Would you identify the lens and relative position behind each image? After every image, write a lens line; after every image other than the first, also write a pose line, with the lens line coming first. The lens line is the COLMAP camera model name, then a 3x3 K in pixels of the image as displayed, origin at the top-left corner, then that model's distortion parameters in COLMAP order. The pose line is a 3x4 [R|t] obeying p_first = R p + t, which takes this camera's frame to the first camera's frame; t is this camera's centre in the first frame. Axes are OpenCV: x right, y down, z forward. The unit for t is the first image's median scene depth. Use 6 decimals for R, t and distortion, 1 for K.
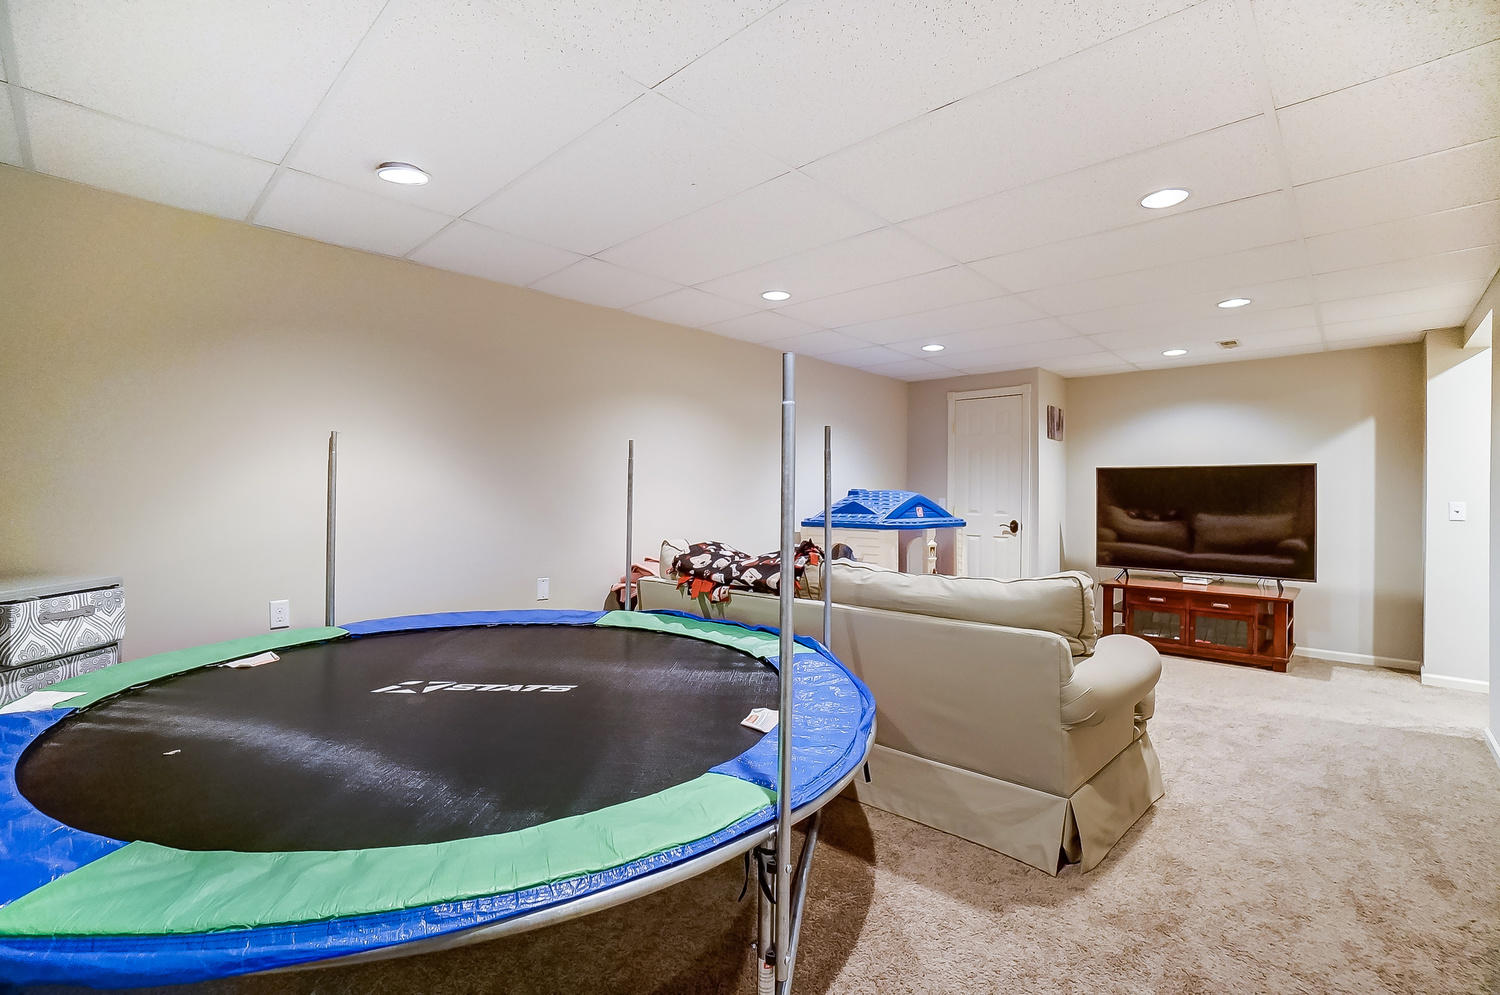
lens RADIAL K [[669.4, 0, 740.4], [0, 669.4, 496.4], [0, 0, 1]] dist [-0.027334, 0.005776]
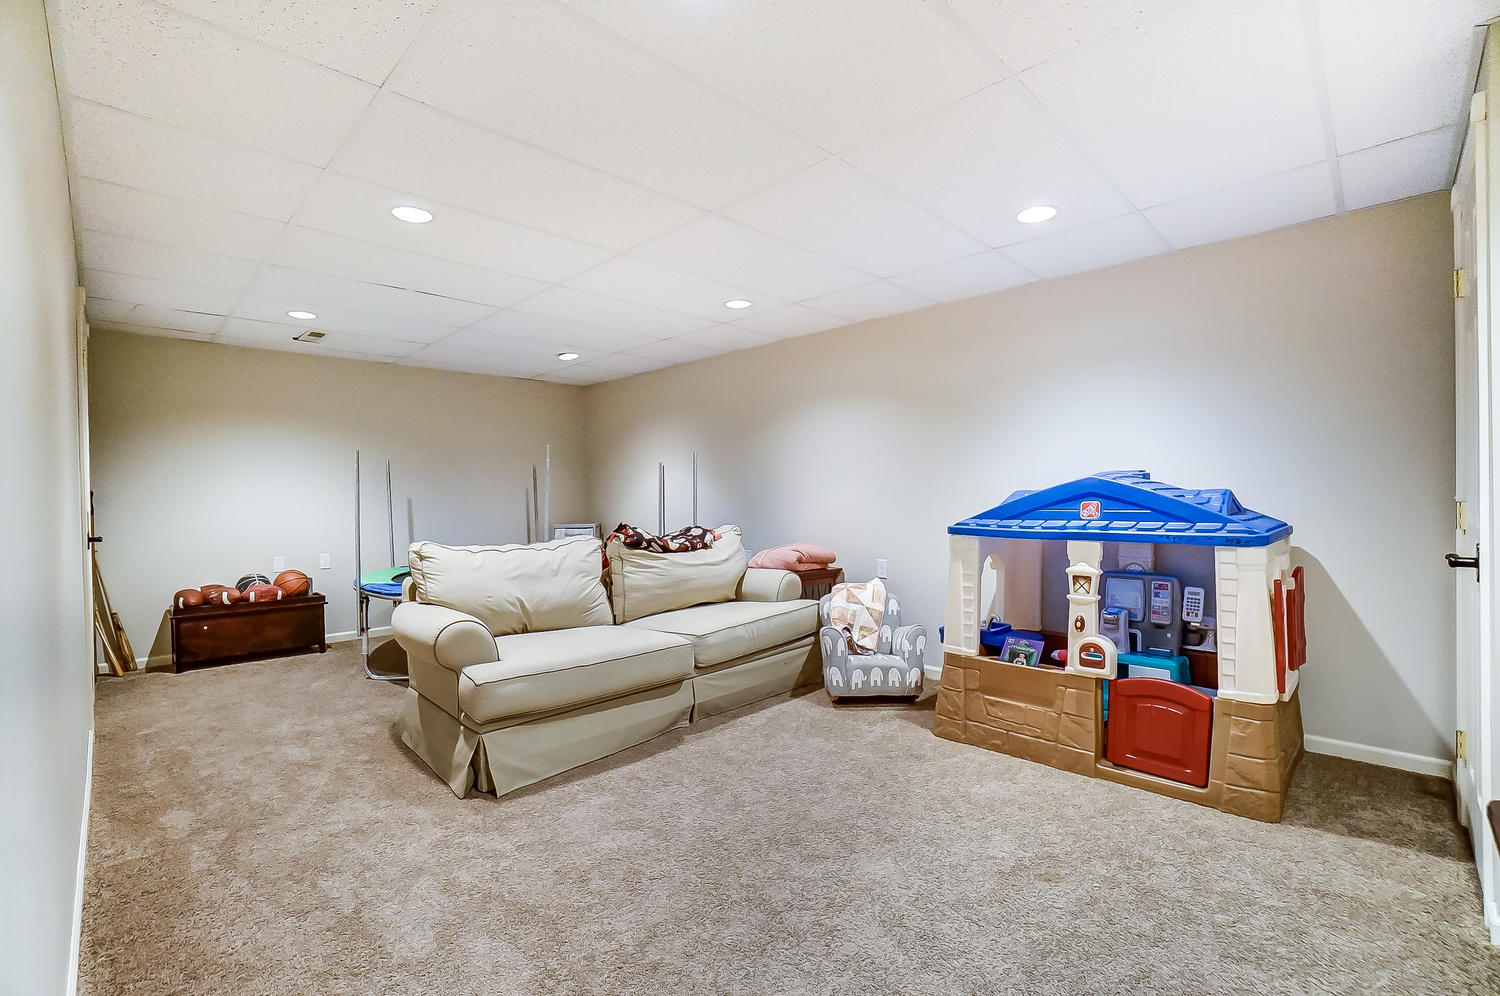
lens RADIAL K [[669.4, 0, 743.5], [0, 669.4, 500.6], [0, 0, 1]] dist [-0.027334, 0.005776]
pose [[-0.016425, -0.003985, -0.999857, 0.823988], [0.011298, 0.999927, -0.004171, 0.015436], [0.999801, -0.011365, -0.016379, 0.750143]]
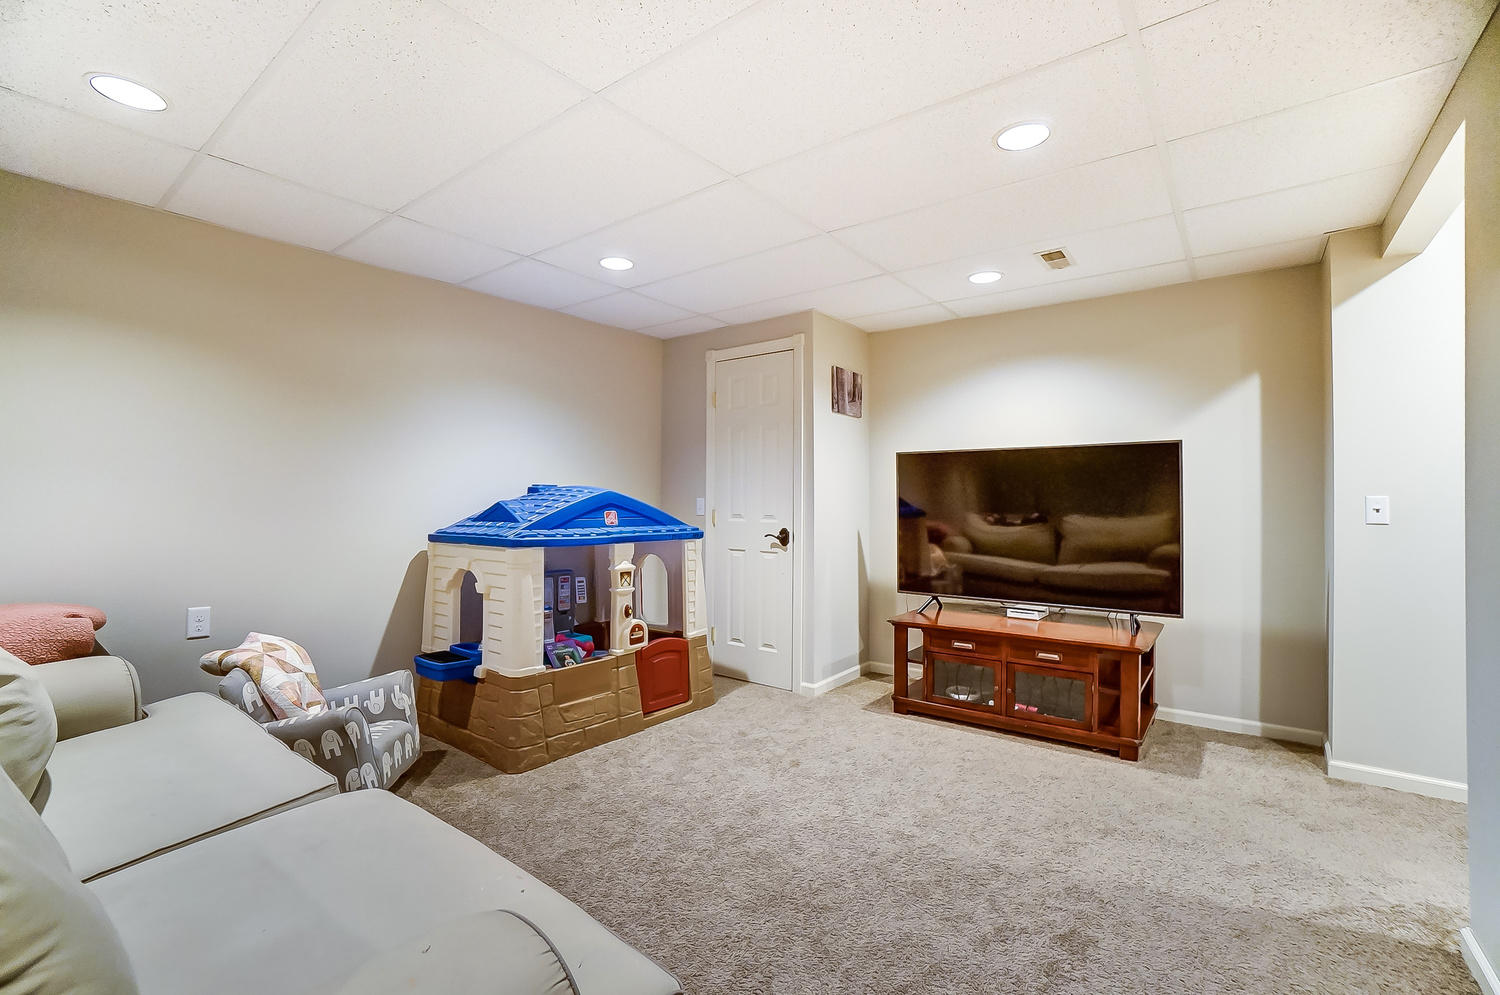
lens RADIAL K [[669.4, 0, 747.0], [0, 669.4, 497.9], [0, 0, 1]] dist [-0.027334, 0.005776]
pose [[0.994241, -0.005555, 0.107023, 0.338761], [0.006091, 0.999971, -0.004677, 0.007947], [-0.106994, 0.005302, 0.994246, 0.350599]]
